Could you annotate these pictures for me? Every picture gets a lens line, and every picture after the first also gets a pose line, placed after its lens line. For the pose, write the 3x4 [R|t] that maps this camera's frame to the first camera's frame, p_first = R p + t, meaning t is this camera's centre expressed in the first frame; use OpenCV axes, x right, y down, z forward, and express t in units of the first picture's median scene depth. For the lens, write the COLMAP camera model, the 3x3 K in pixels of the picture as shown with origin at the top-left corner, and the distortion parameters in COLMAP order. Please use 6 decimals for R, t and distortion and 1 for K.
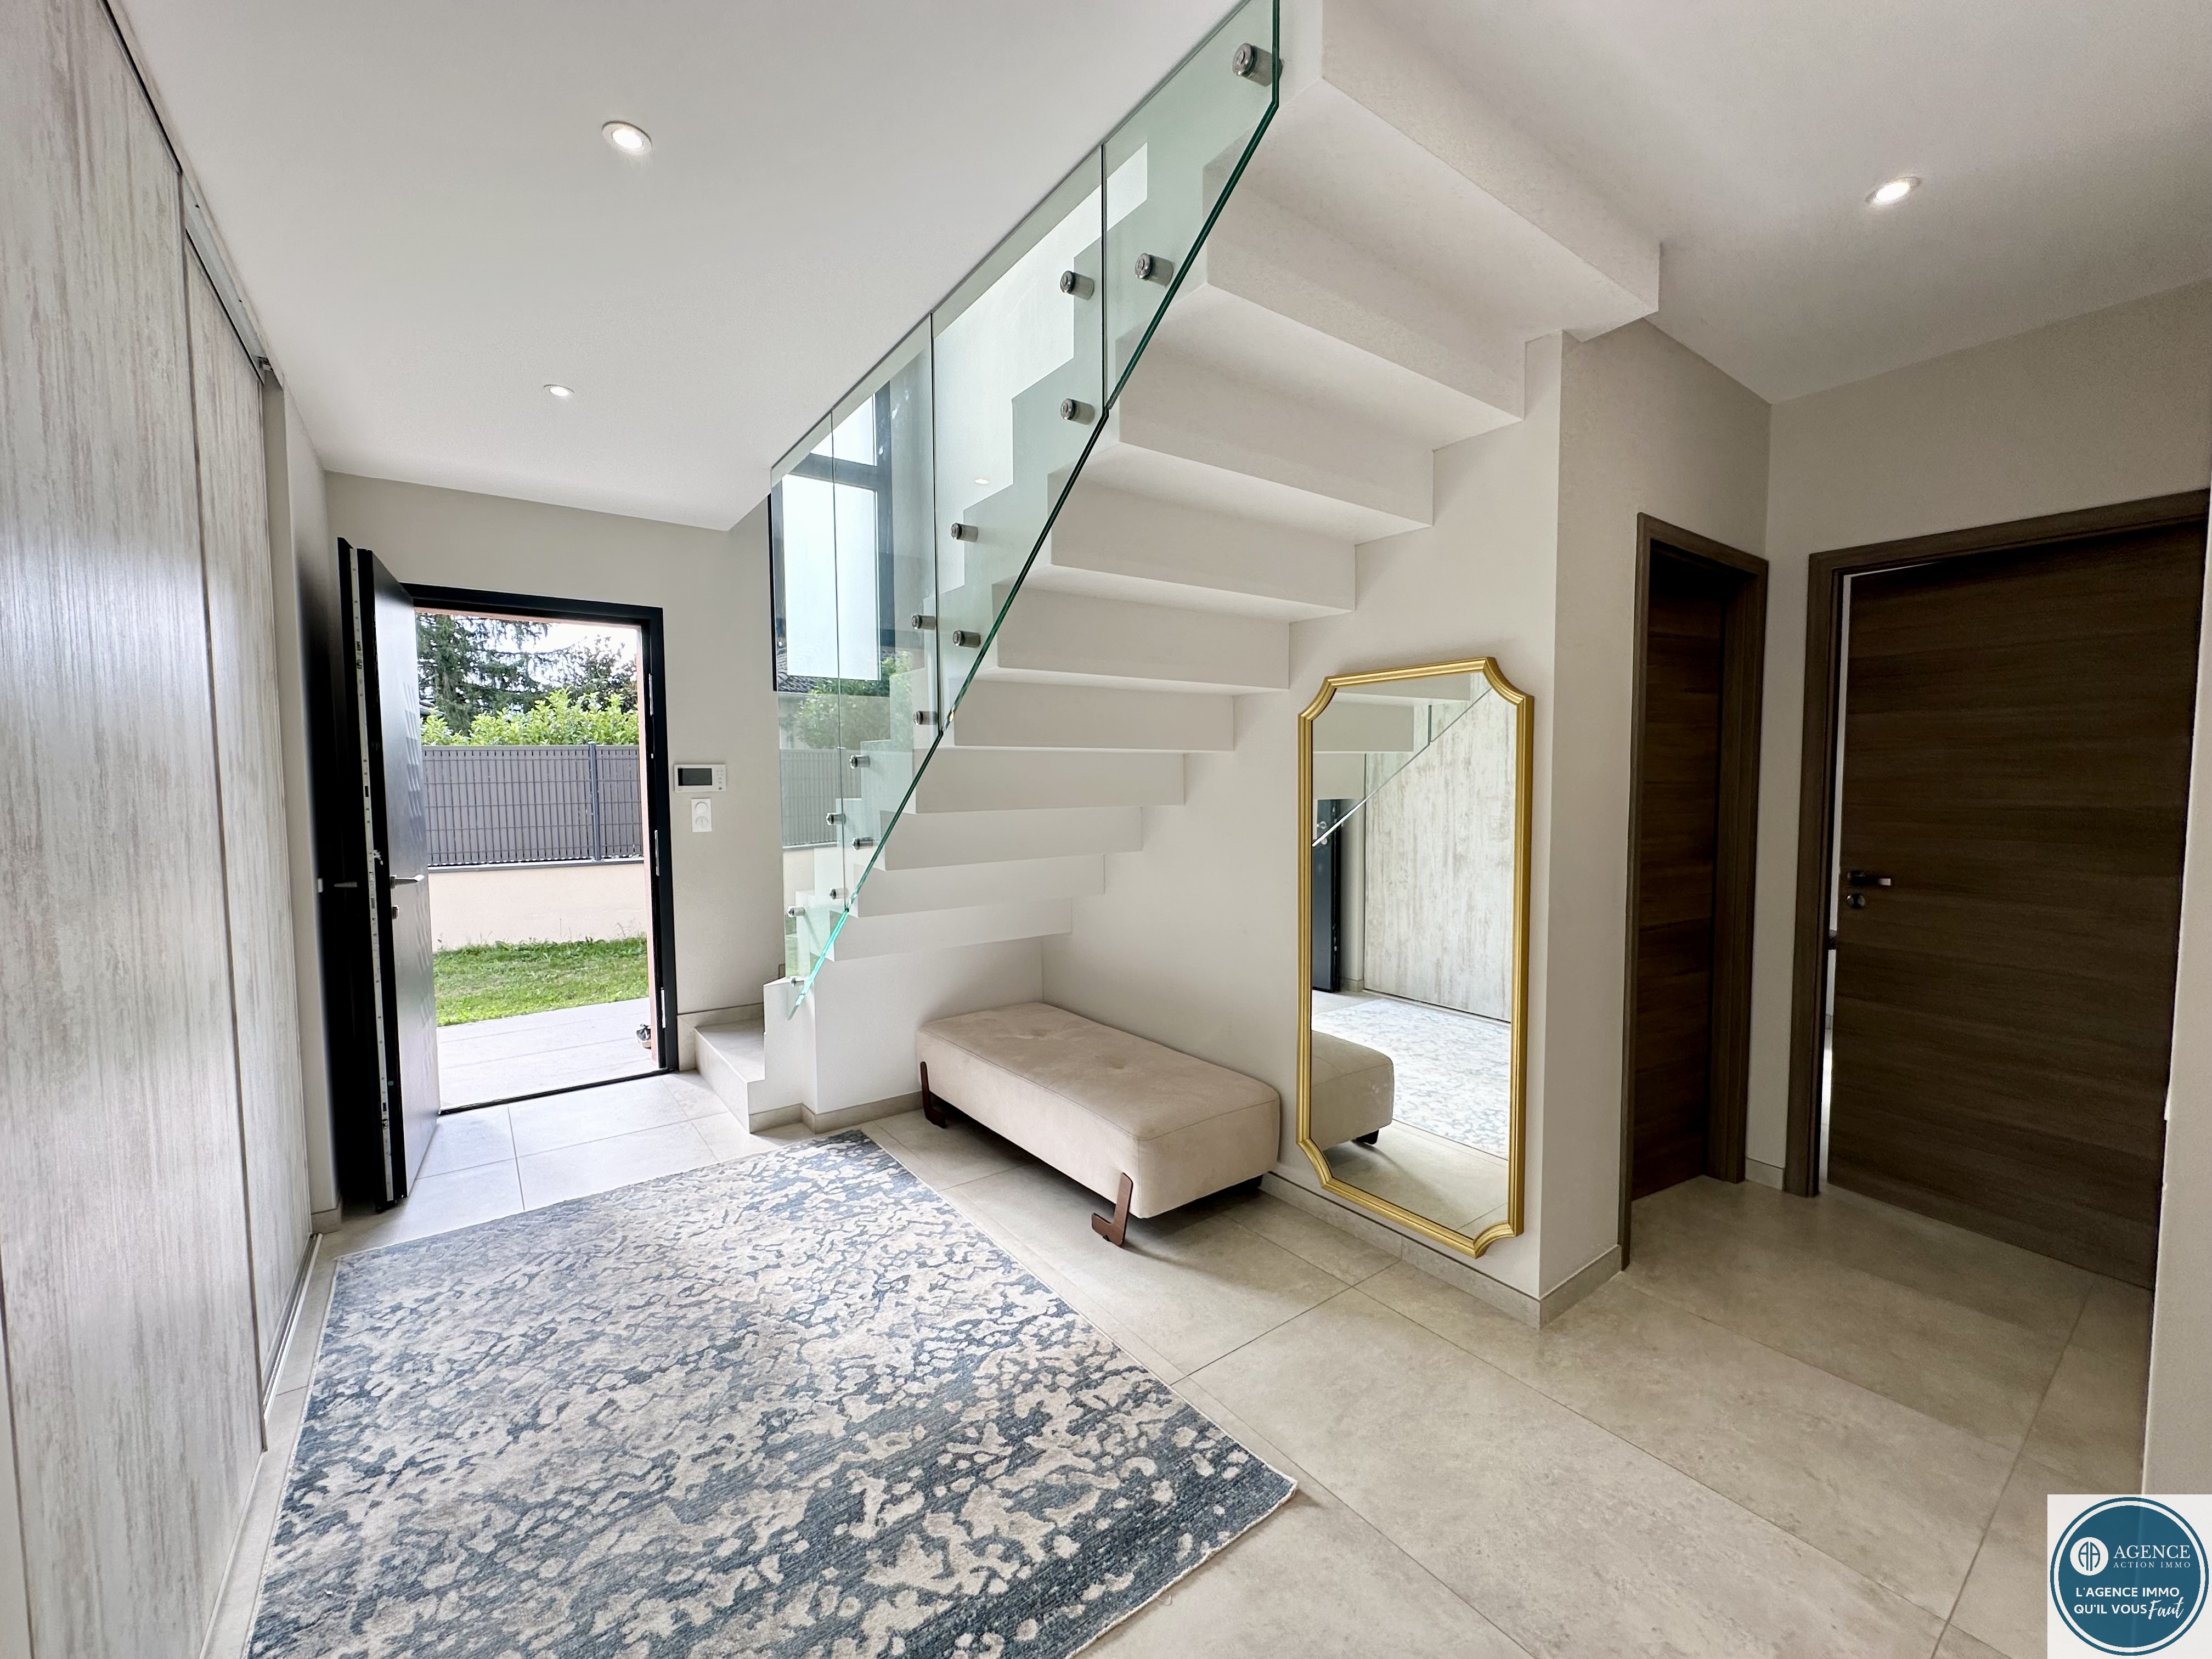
lens RADIAL K [[883.6, 0, 1106.7], [0, 883.6, 832.1], [0, 0, 1]] dist [-0.001798, -0.000138]
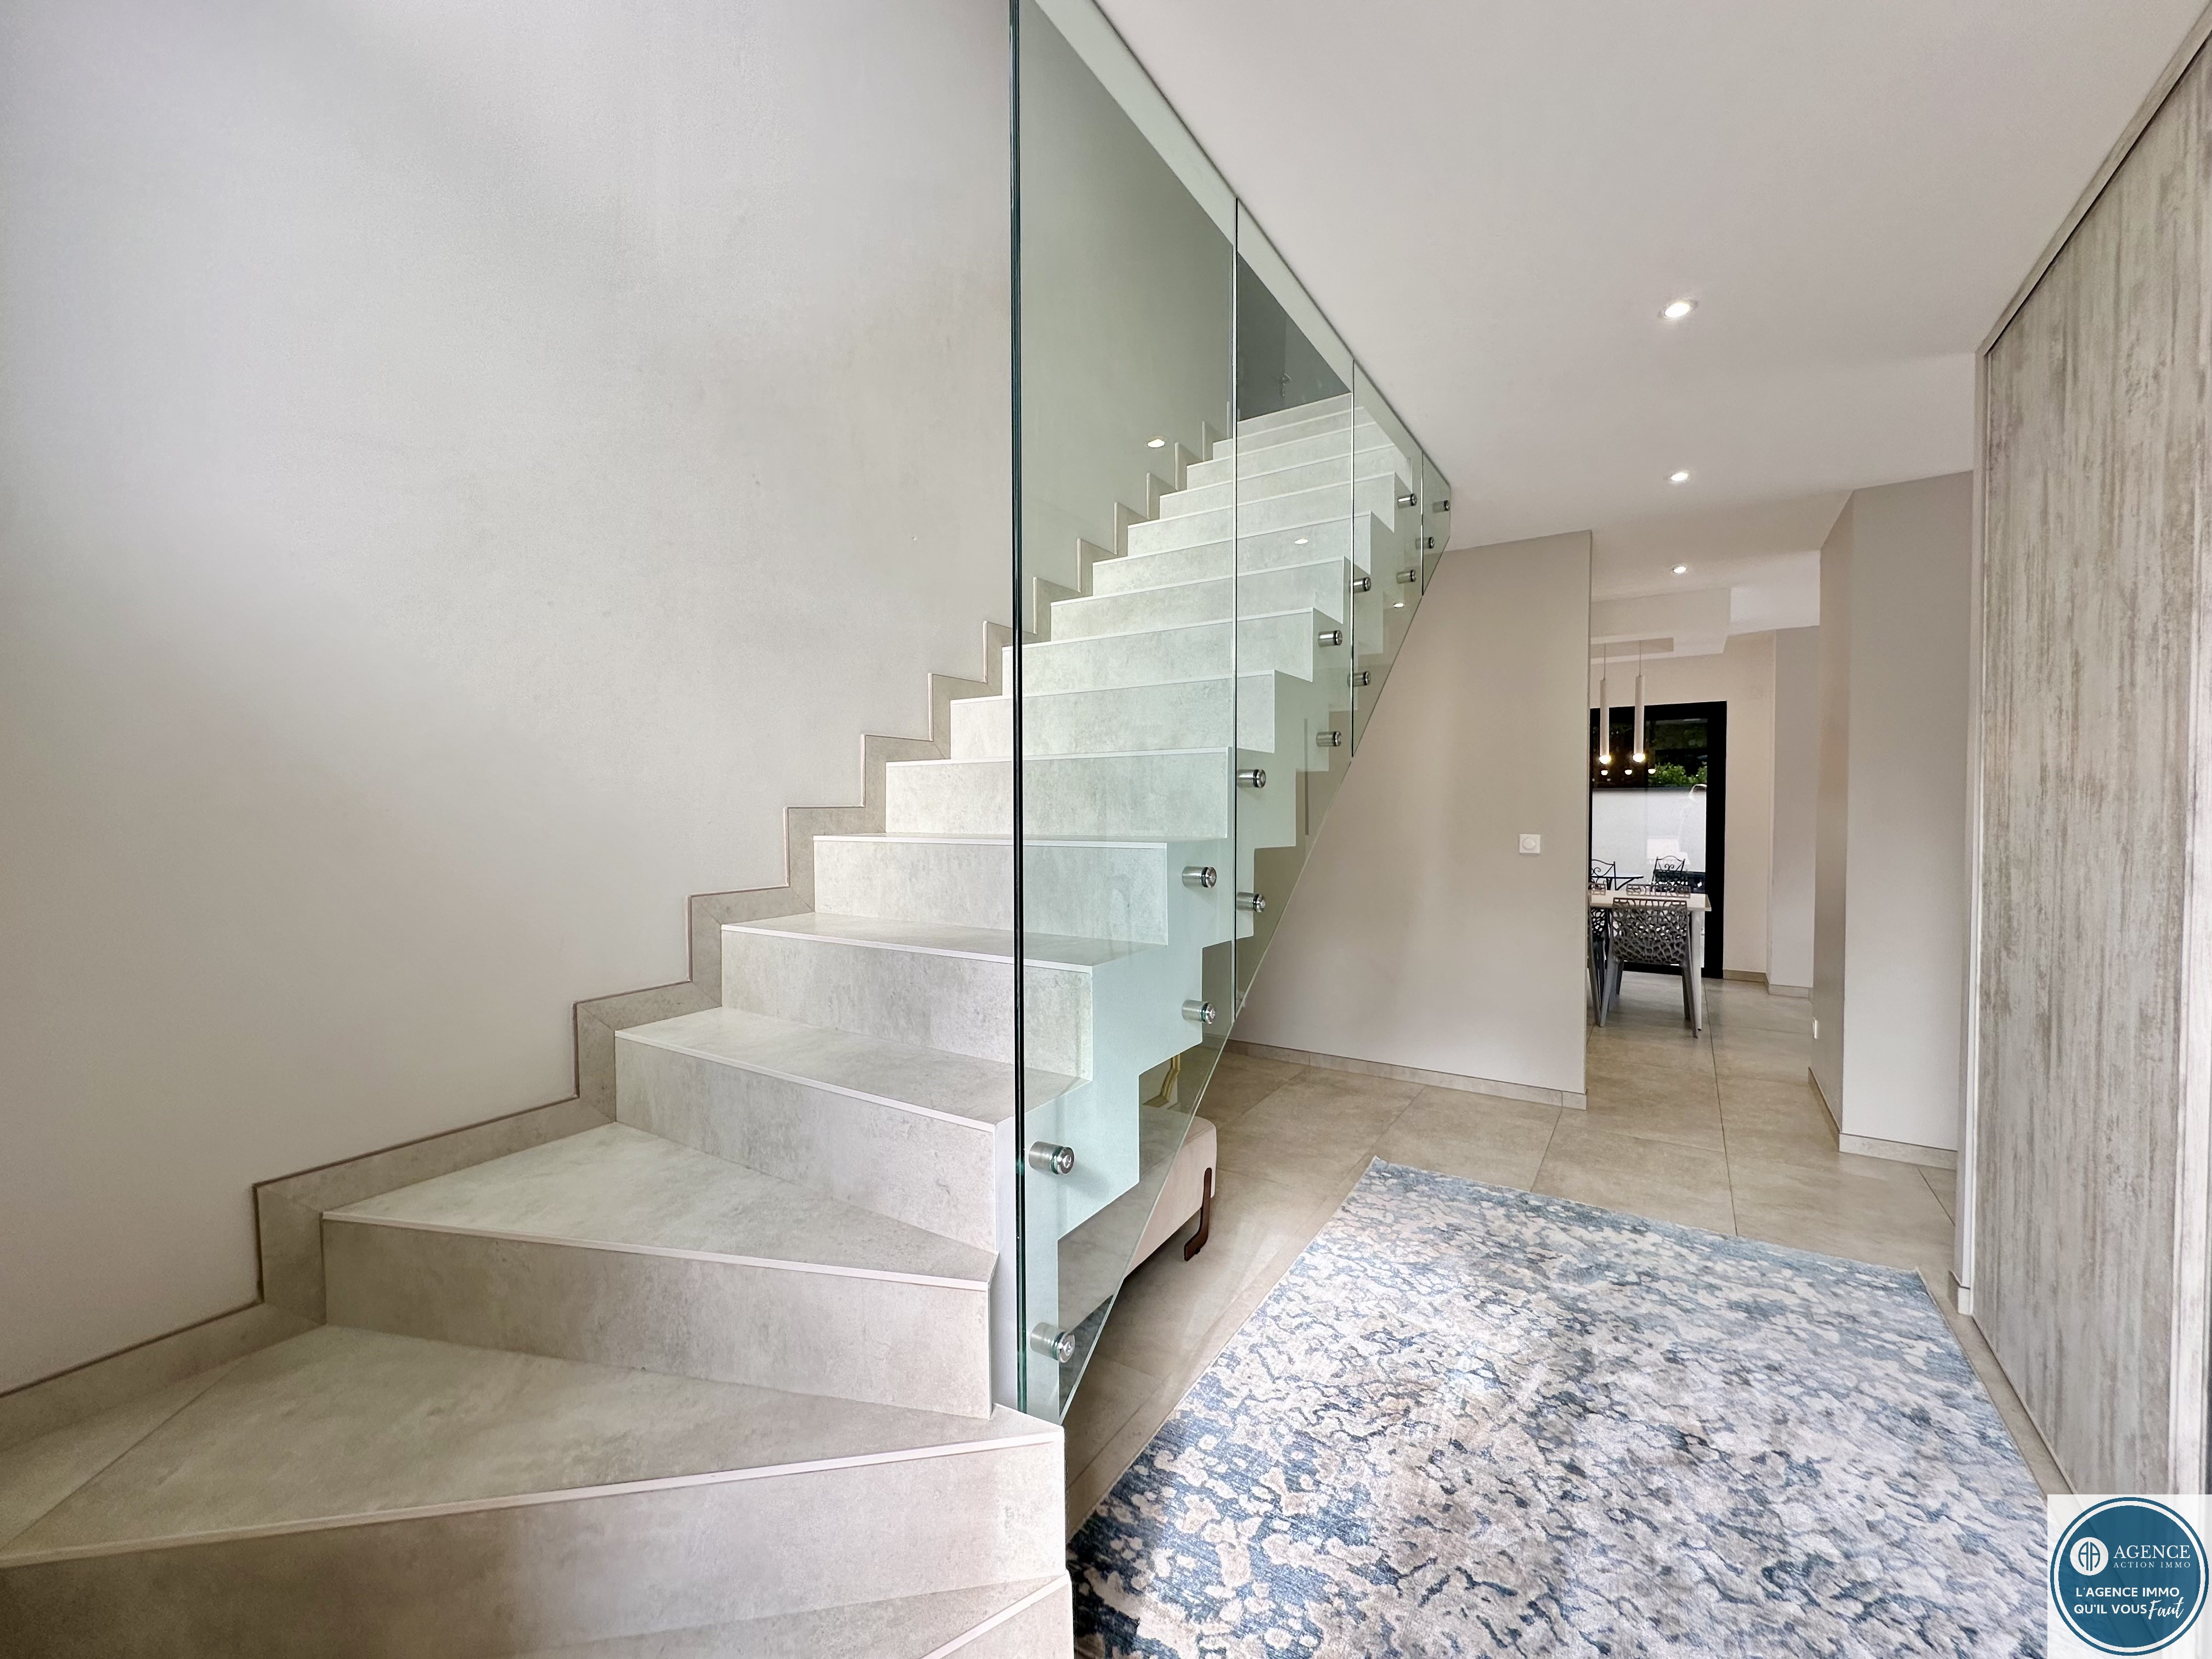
lens RADIAL K [[883.6, 0, 1106.2], [0, 883.6, 820.9], [0, 0, 1]] dist [-0.001798, -0.000138]
pose [[-0.354308, -0.008117, 0.935093, -1.054731], [0.063287, 0.997462, 0.032638, -0.089952], [-0.932985, 0.070744, -0.352895, 1.639240]]
